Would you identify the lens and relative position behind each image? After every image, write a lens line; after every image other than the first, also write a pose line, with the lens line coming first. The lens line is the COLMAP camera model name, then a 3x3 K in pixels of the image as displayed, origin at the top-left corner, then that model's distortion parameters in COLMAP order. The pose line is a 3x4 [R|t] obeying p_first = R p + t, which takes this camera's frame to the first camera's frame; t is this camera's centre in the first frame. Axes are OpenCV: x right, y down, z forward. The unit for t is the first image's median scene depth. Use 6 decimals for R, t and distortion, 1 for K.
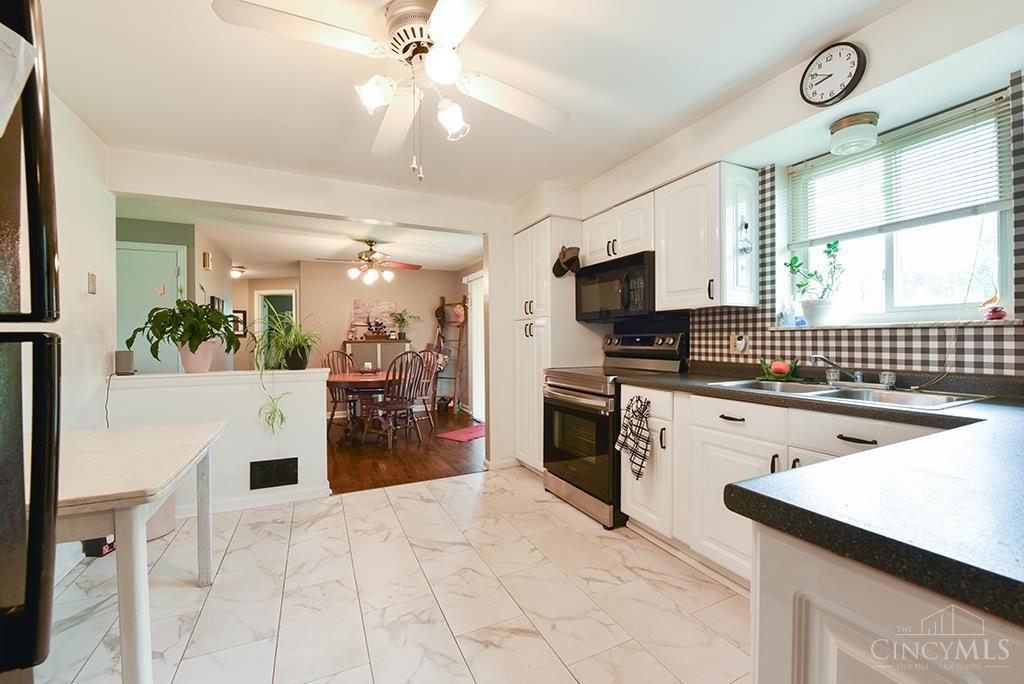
lens RADIAL K [[411.5, 0, 510.5], [0, 411.5, 342.5], [0, 0, 1]] dist [-0.012833, -0.002315]
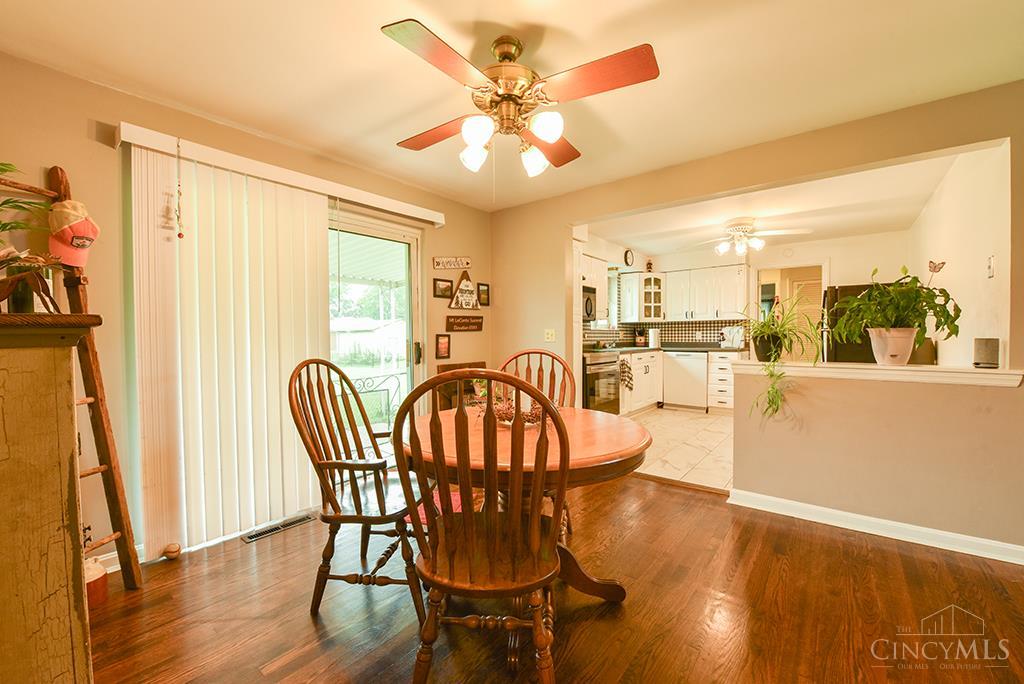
lens RADIAL K [[411.5, 0, 509.2], [0, 411.5, 343.6], [0, 0, 1]] dist [-0.012833, -0.002315]
pose [[-0.426329, -0.009615, 0.904517, -1.379309], [0.013104, 0.999773, 0.016803, 0.005175], [-0.904473, 0.019016, -0.426106, 2.400446]]
